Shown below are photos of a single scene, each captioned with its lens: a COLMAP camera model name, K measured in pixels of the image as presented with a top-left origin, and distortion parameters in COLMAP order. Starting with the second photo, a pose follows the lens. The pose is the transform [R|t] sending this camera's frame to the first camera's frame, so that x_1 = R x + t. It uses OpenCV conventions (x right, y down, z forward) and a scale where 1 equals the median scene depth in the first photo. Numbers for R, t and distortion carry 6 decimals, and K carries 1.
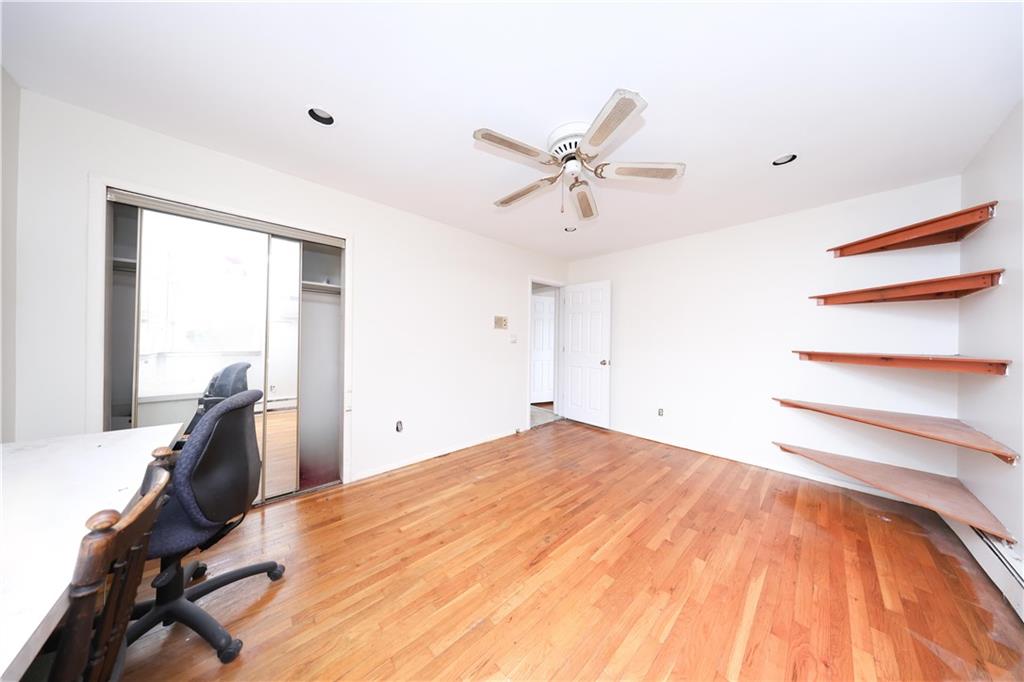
lens RADIAL K [[293.4, 0, 513.7], [0, 293.4, 342.8], [0, 0, 1]] dist [-0.001427, -0.000026]
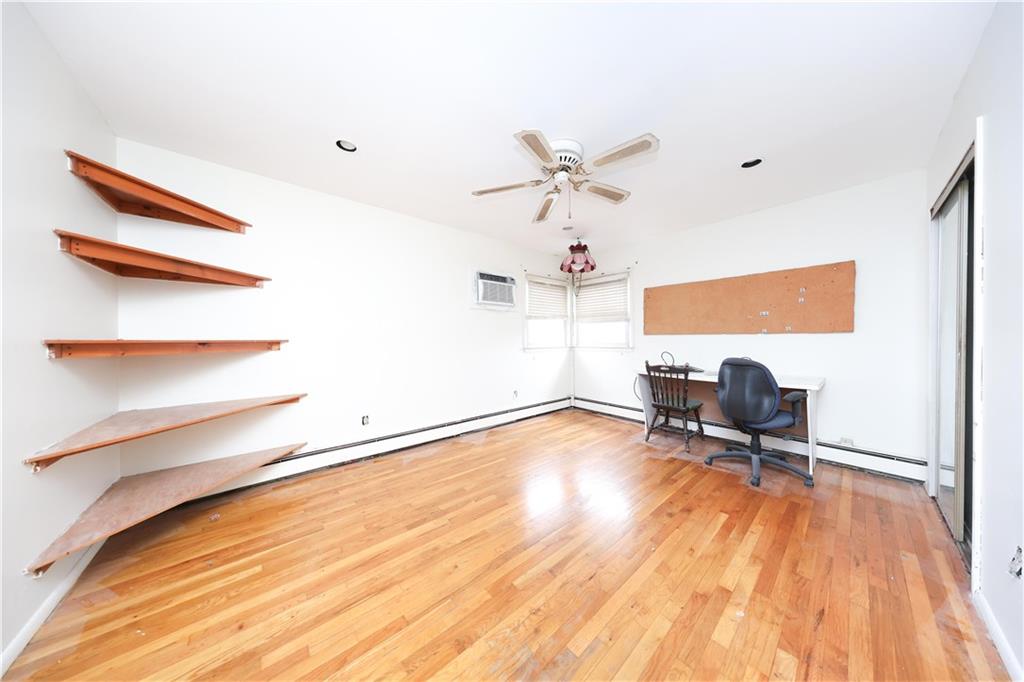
lens RADIAL K [[293.4, 0, 509.3], [0, 293.4, 339.0], [0, 0, 1]] dist [-0.001427, -0.000026]
pose [[-0.998677, -0.011604, 0.050099, 0.280554], [-0.011735, 0.999928, -0.002311, 0.028339], [-0.050069, -0.002896, -0.998742, 1.786369]]
